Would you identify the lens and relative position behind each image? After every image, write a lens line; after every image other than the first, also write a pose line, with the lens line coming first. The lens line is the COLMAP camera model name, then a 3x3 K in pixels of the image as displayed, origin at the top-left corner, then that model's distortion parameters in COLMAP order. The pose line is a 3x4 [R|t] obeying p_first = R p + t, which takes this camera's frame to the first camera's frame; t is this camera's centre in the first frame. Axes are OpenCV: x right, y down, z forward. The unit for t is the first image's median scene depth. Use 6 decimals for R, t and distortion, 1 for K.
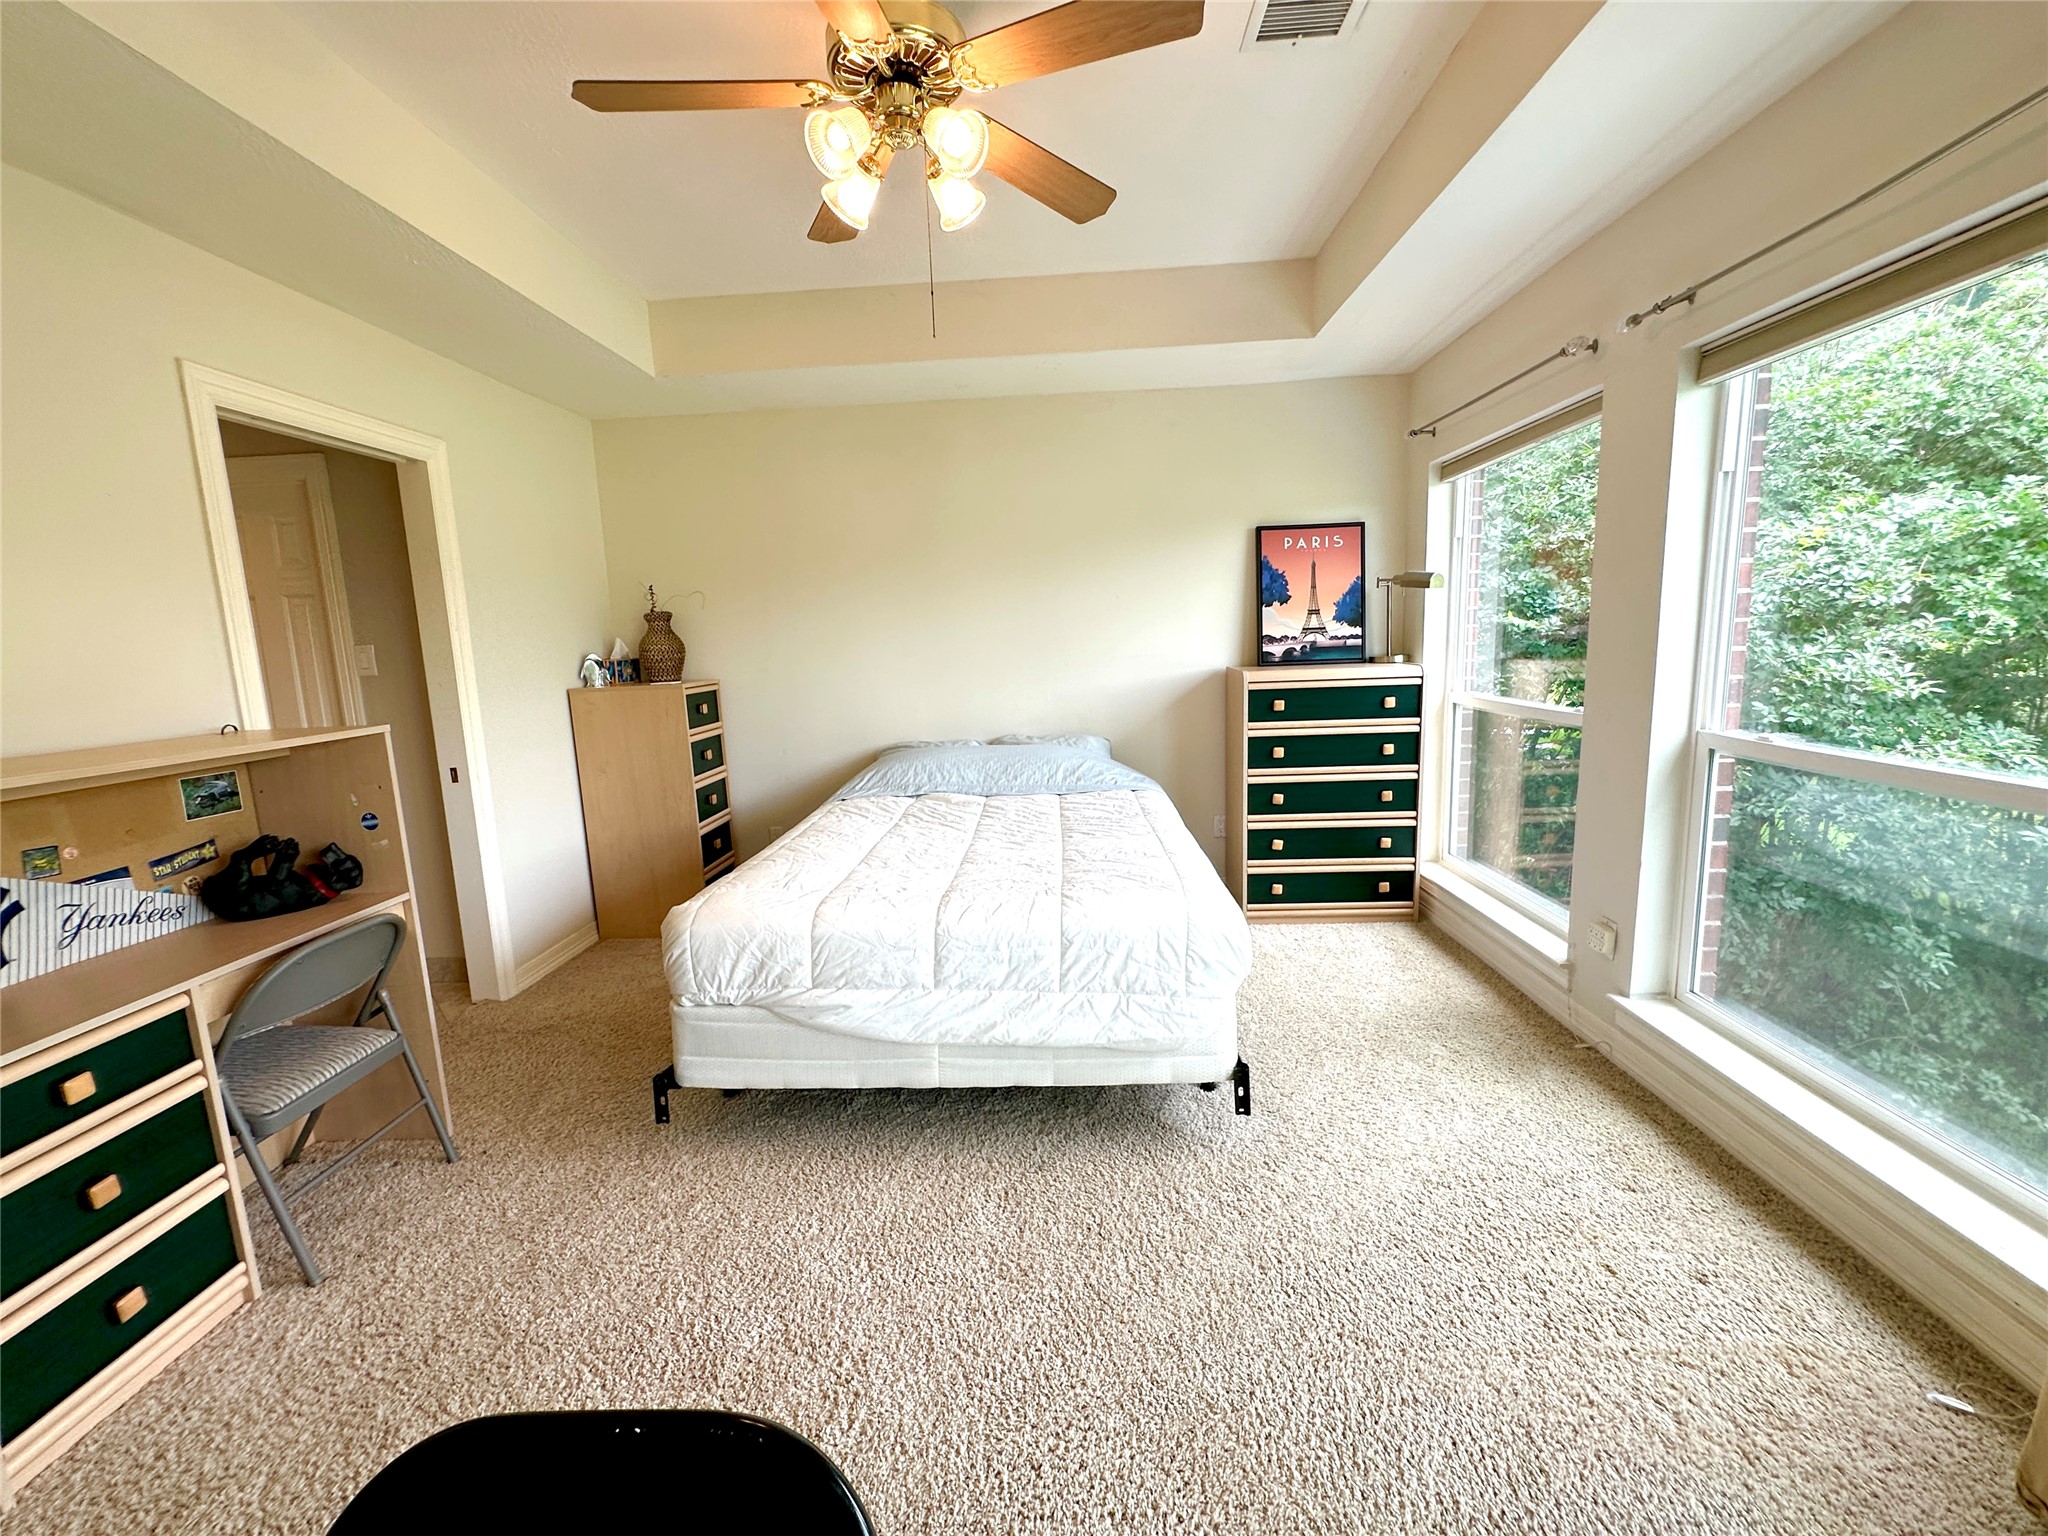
lens RADIAL K [[857.3, 0, 1024.0], [0, 857.3, 768.0], [0, 0, 1]] dist [-0.000056, 0.000022]
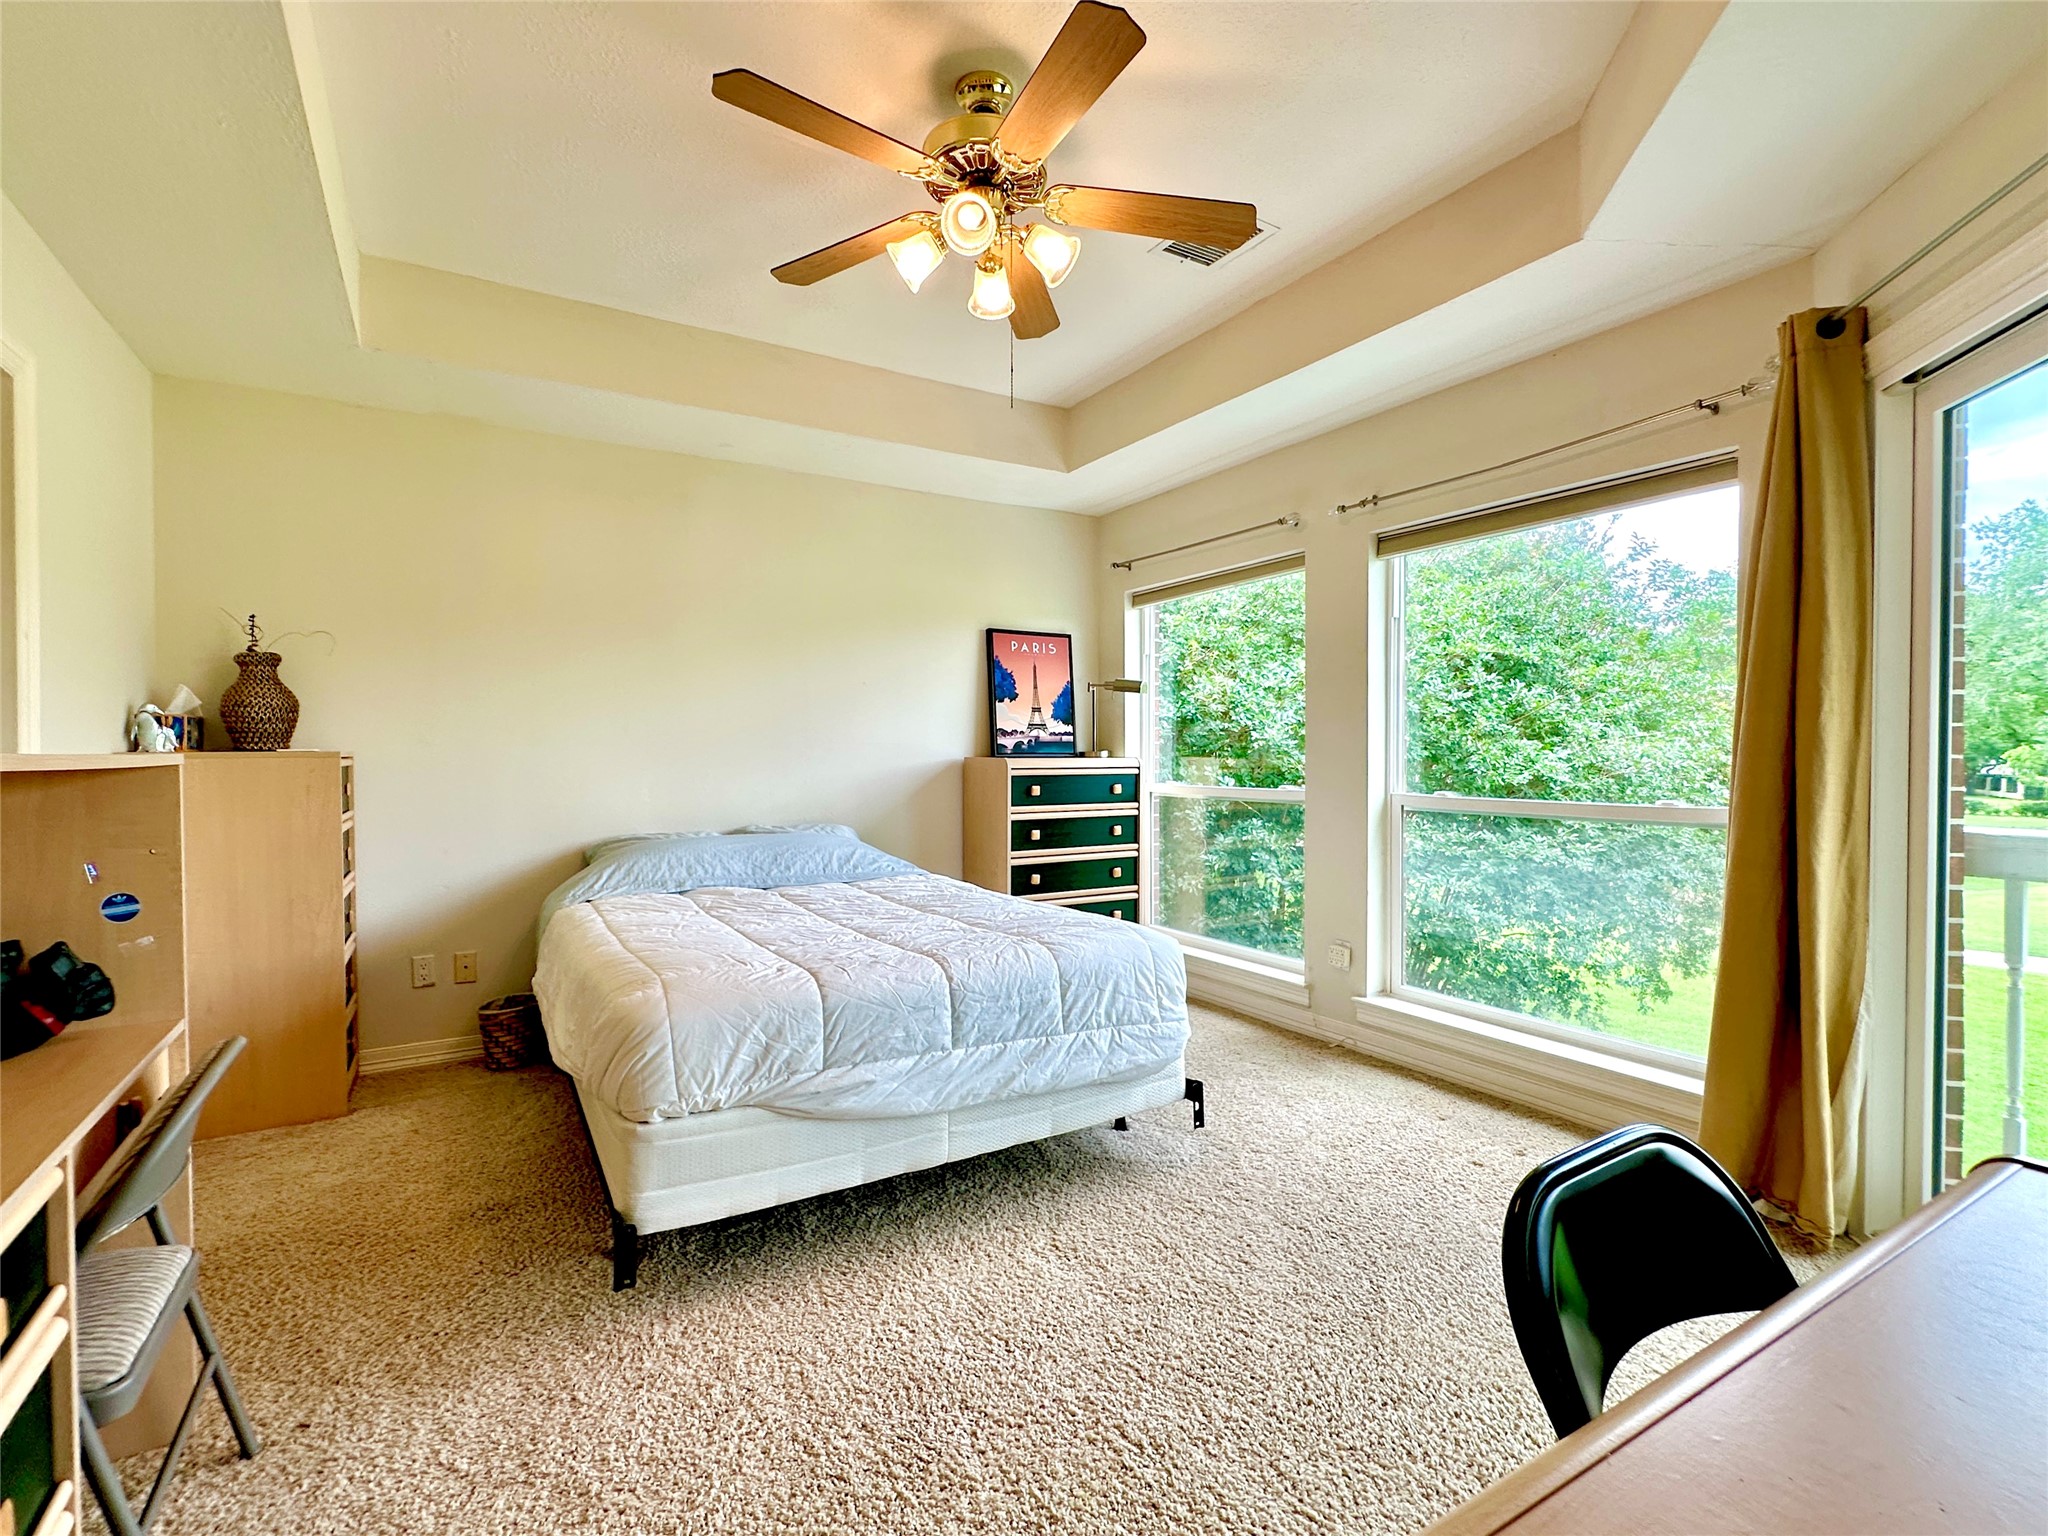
lens RADIAL K [[944.8, 0, 1024.0], [0, 944.8, 768.0], [0, 0, 1]] dist [0.000006, 0.000184]
pose [[0.828780, 0.027874, 0.558880, -0.379822], [0.057423, 0.989249, -0.134493, 0.057830], [-0.556621, 0.143558, 0.818269, 0.035936]]
